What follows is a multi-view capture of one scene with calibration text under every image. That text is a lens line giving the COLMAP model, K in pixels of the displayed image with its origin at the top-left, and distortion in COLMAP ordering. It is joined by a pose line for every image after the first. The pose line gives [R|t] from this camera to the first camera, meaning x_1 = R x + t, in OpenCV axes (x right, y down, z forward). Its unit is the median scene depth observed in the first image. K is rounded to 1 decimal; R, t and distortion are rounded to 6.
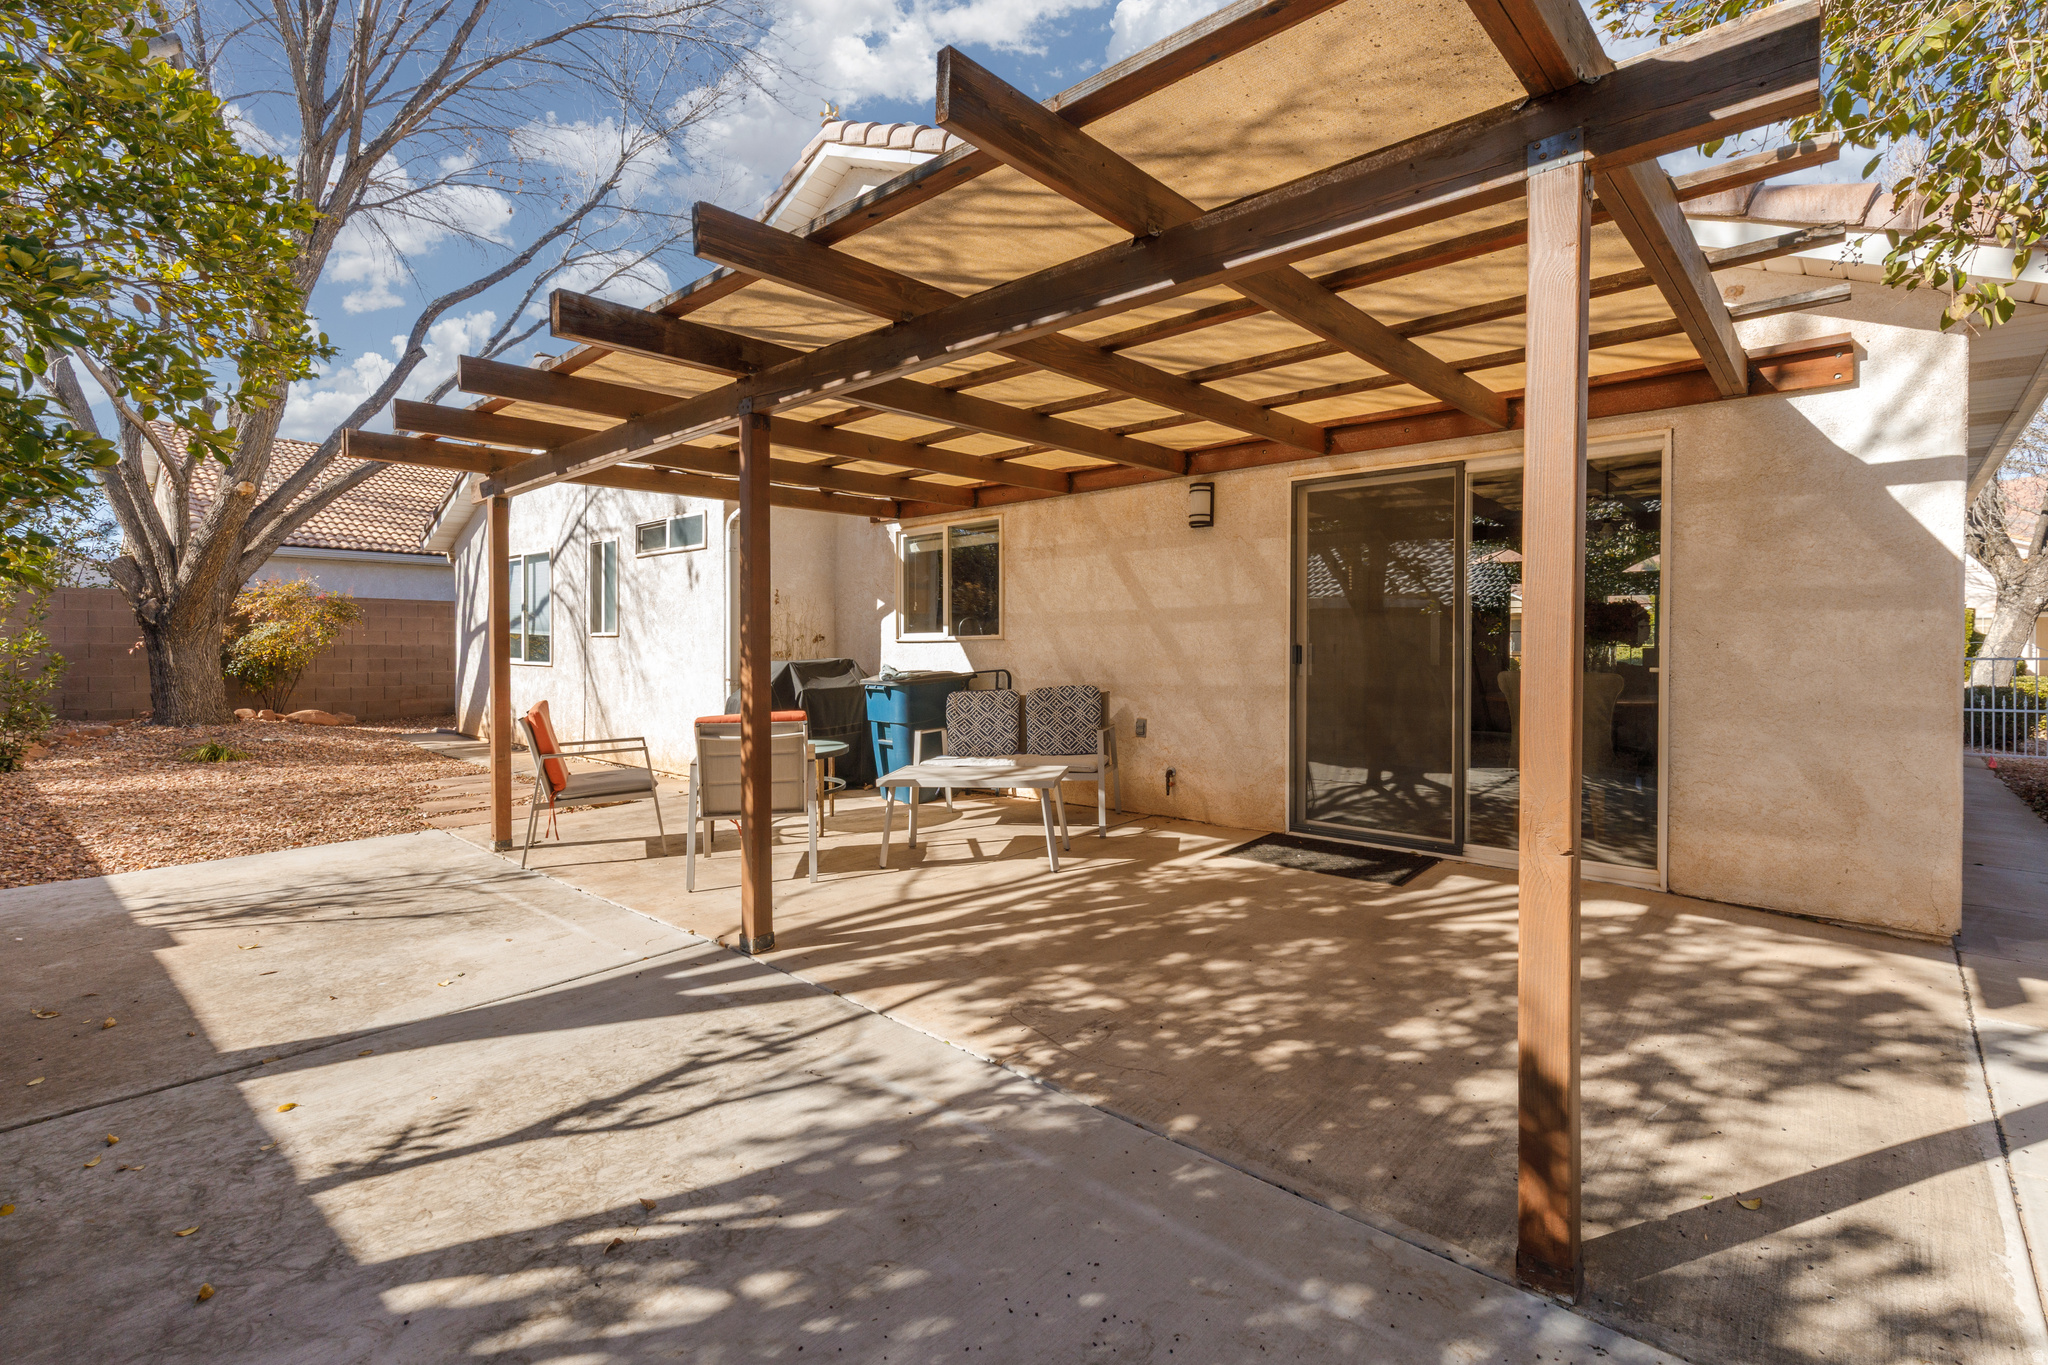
lens RADIAL K [[923.3, 0, 1030.2], [0, 923.3, 653.2], [0, 0, 1]] dist [0.006948, -0.001065]
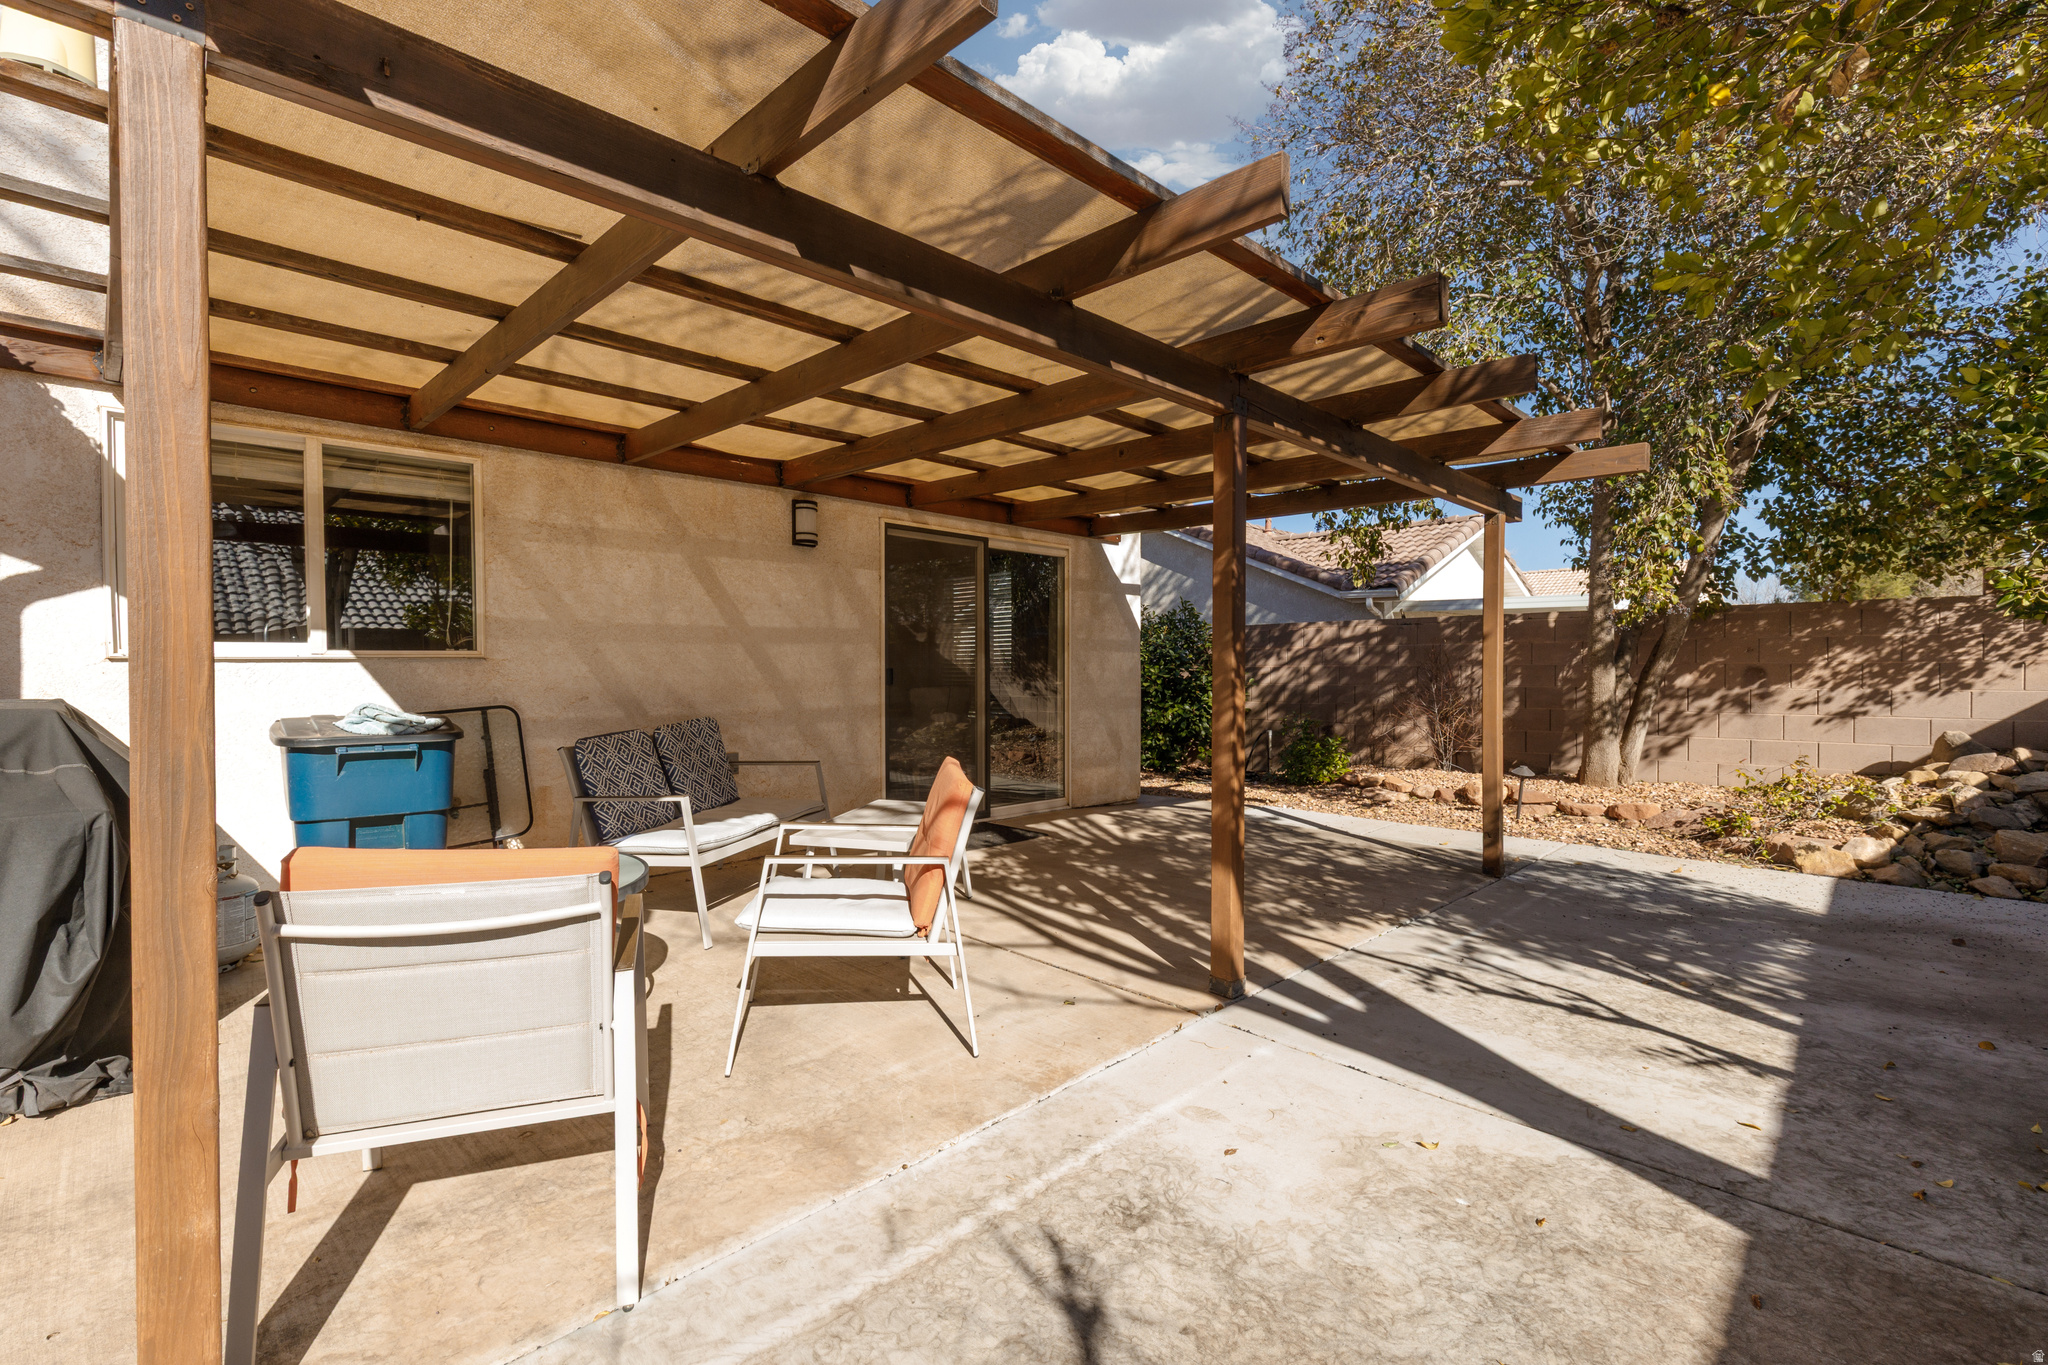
lens RADIAL K [[912.6, 0, 1024.0], [0, 912.6, 682.5], [0, 0, 1]] dist [0.002856, -0.000095]
pose [[0.048966, -0.011695, 0.998732, -1.533937], [0.009573, 0.999891, 0.011240, -0.004029], [-0.998755, 0.009011, 0.049073, 1.459265]]
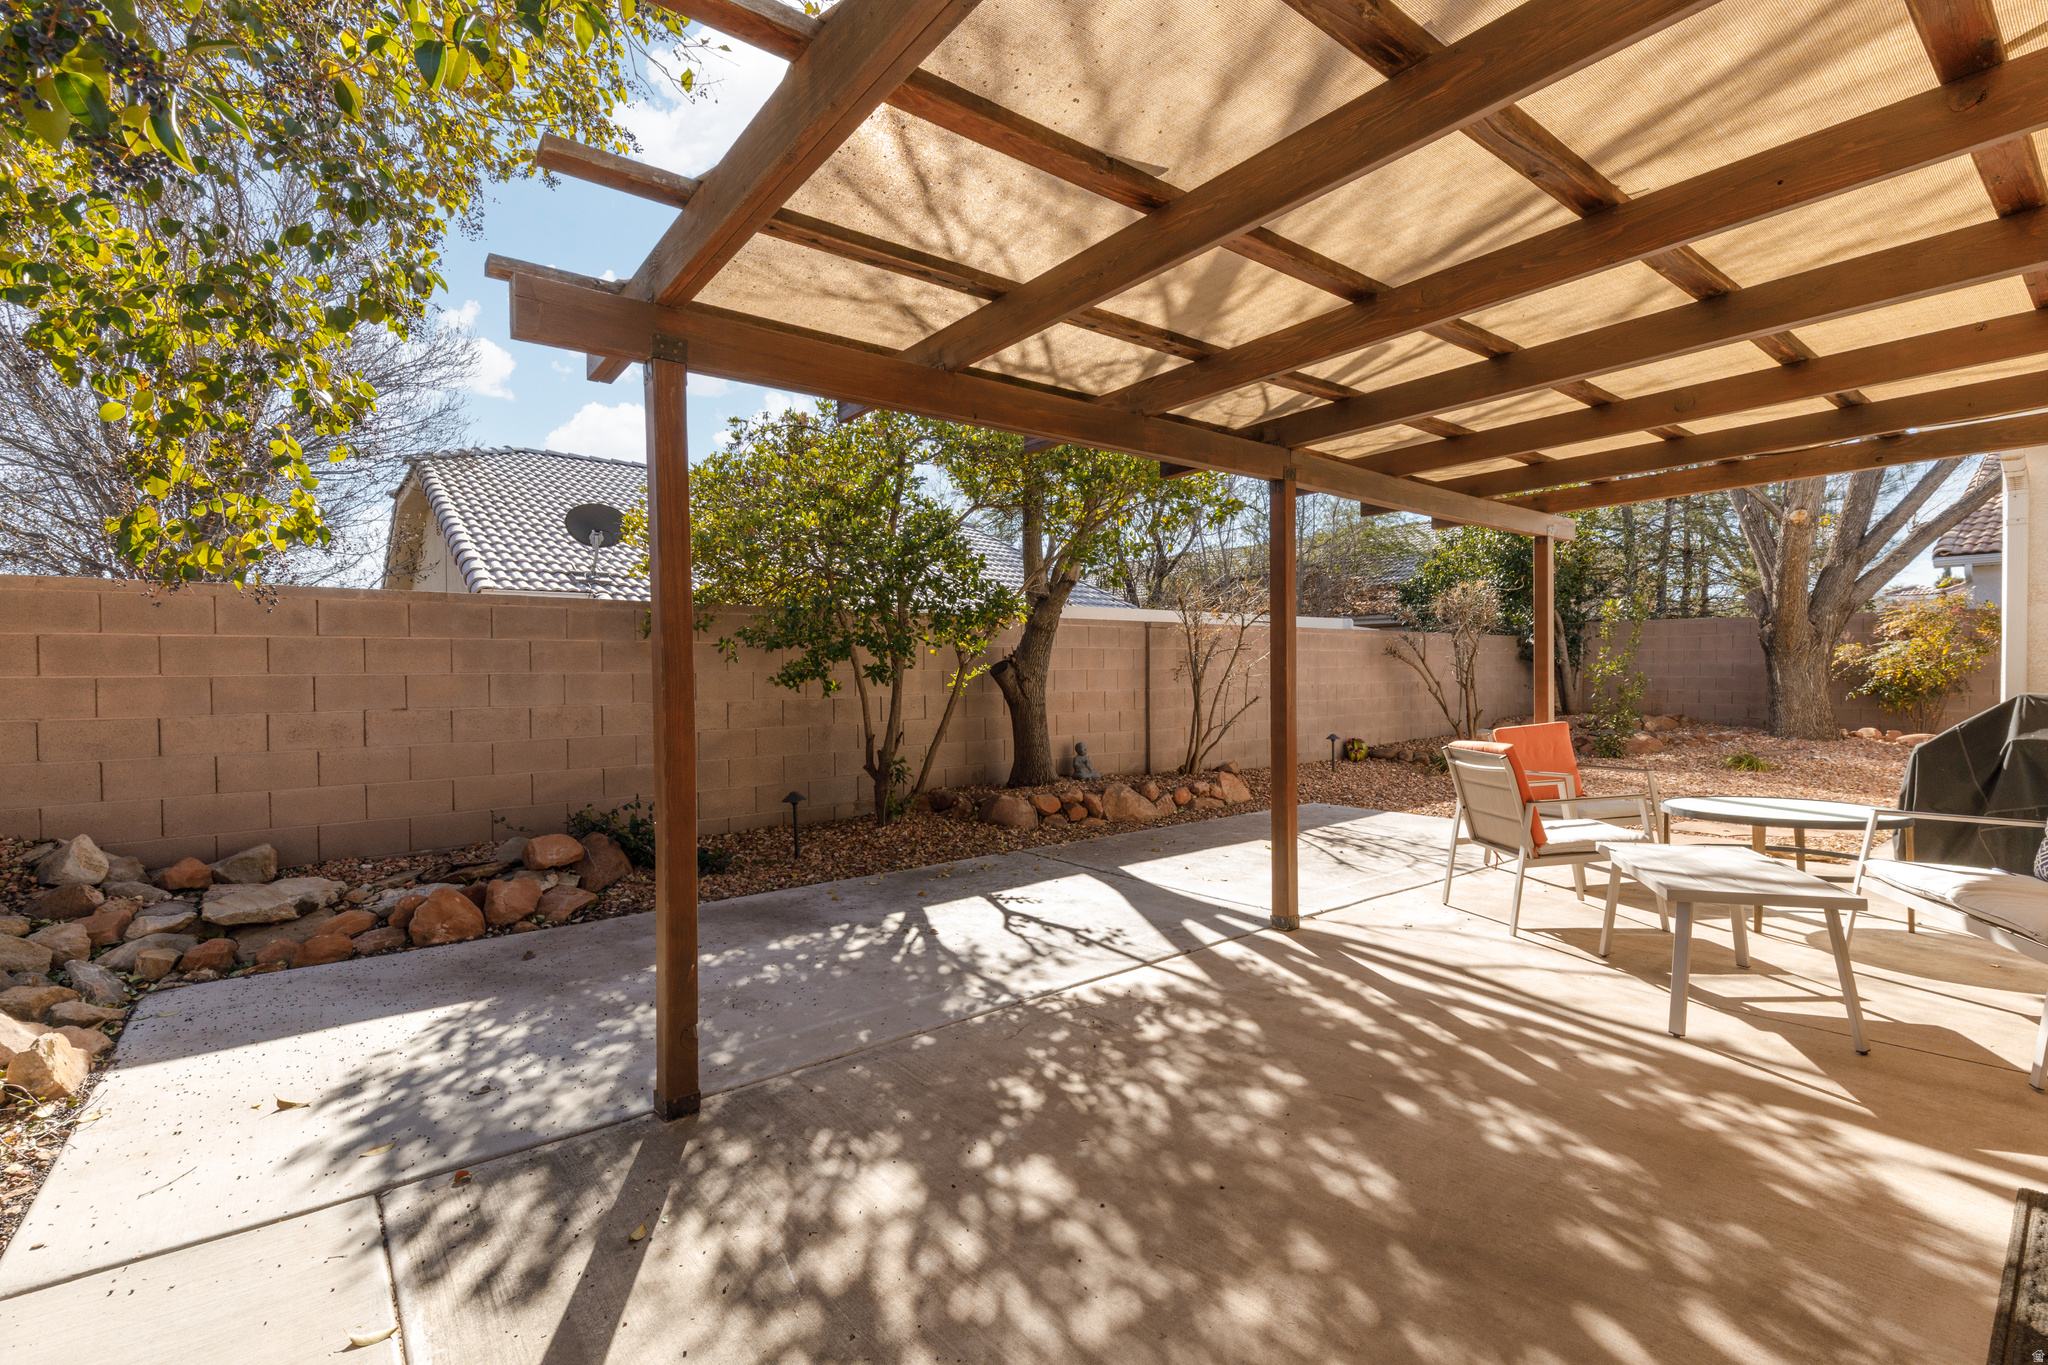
lens RADIAL K [[923.3, 0, 1030.2], [0, 923.3, 653.2], [0, 0, 1]] dist [0.006948, -0.001065]
pose [[-0.166064, -0.013908, -0.986017, 1.173526], [-0.001801, 0.999903, -0.013800, -0.021286], [0.986113, -0.000516, -0.166073, 1.106642]]
